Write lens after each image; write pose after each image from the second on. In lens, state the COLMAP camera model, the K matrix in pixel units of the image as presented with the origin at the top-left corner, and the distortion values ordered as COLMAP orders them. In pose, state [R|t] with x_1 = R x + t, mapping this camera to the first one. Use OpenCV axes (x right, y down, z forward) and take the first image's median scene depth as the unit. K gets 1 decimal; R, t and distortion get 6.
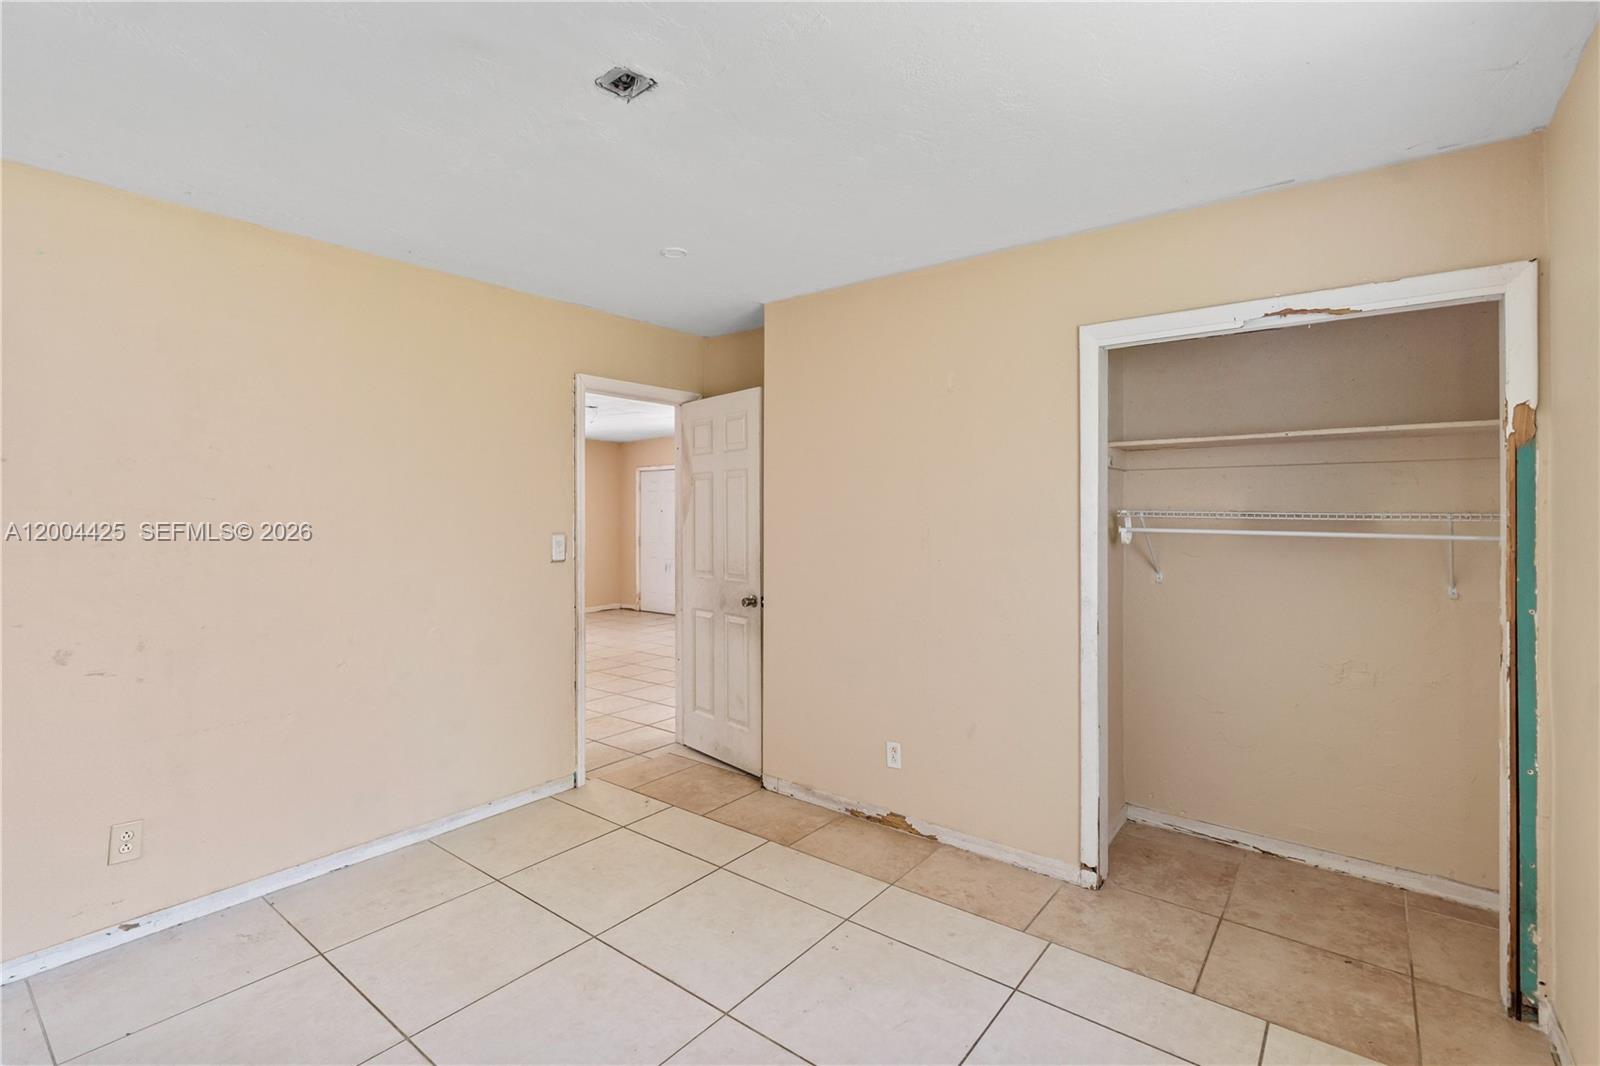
lens RADIAL K [[728.8, 0, 797.5], [0, 728.8, 524.9], [0, 0, 1]] dist [-0.002848, 0.004223]
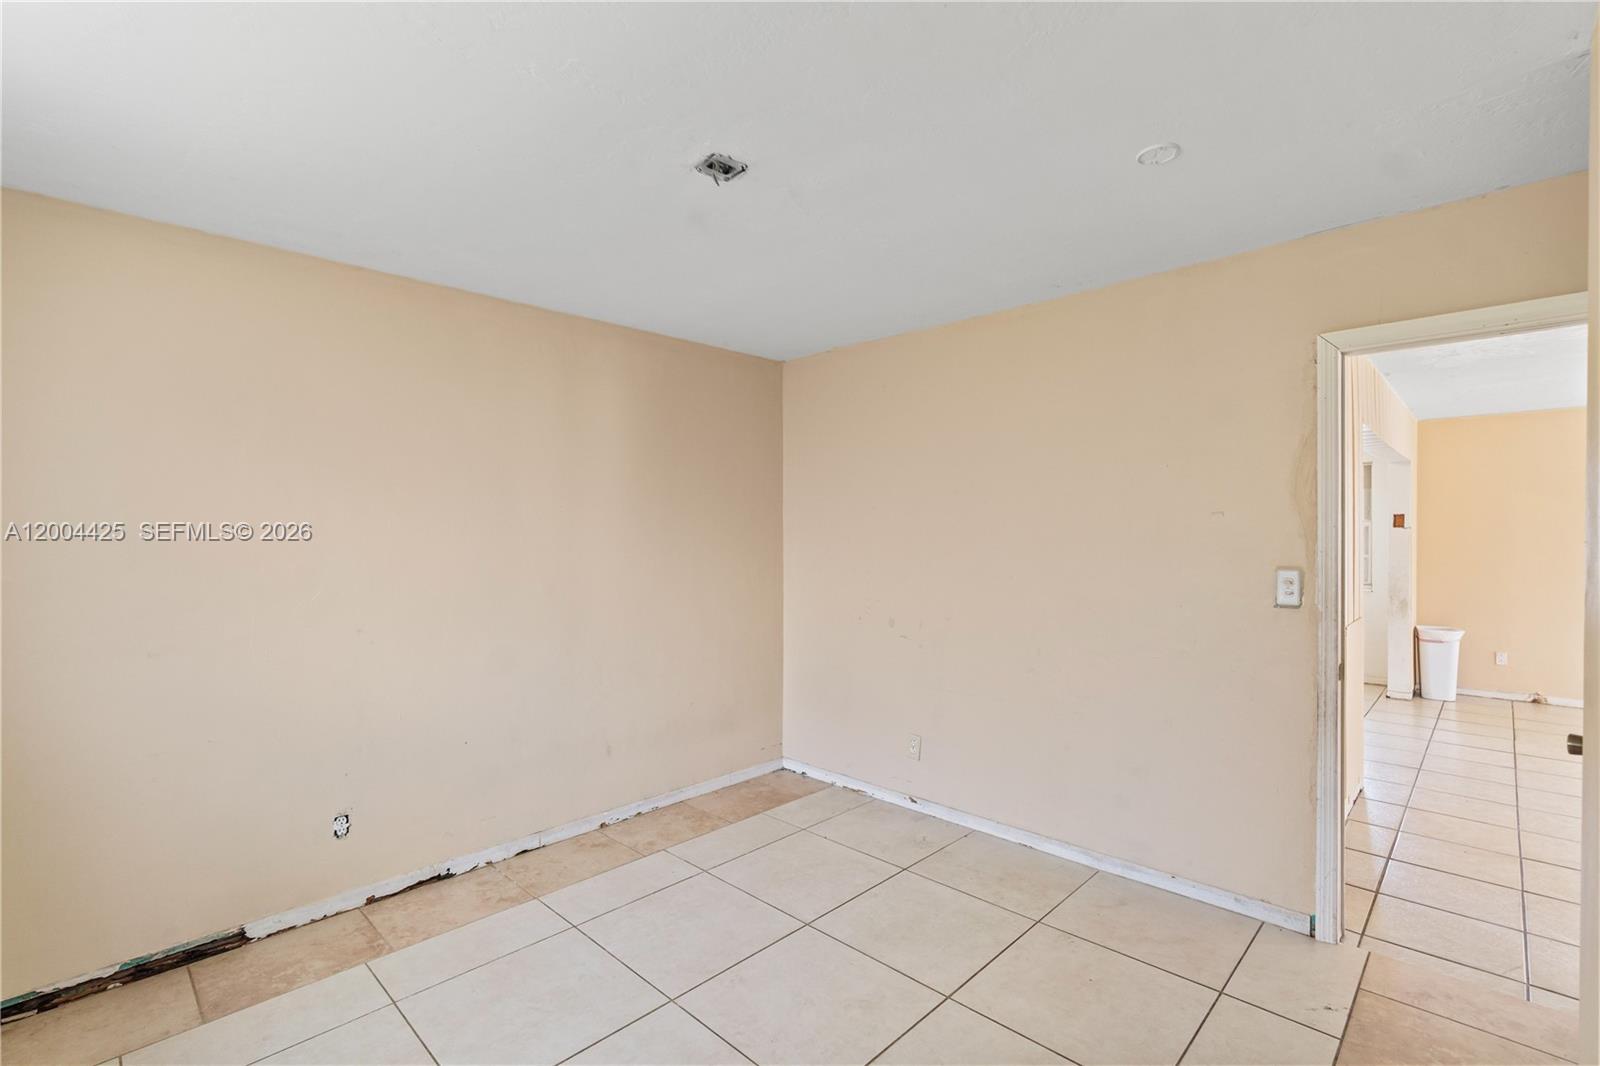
lens RADIAL K [[728.8, 0, 802.7], [0, 728.8, 542.1], [0, 0, 1]] dist [-0.002848, 0.004223]
pose [[-0.093244, 0.012186, -0.995569, 0.502393], [-0.017446, 0.999752, 0.013871, -0.017992], [0.995490, 0.018662, -0.093008, 0.682680]]
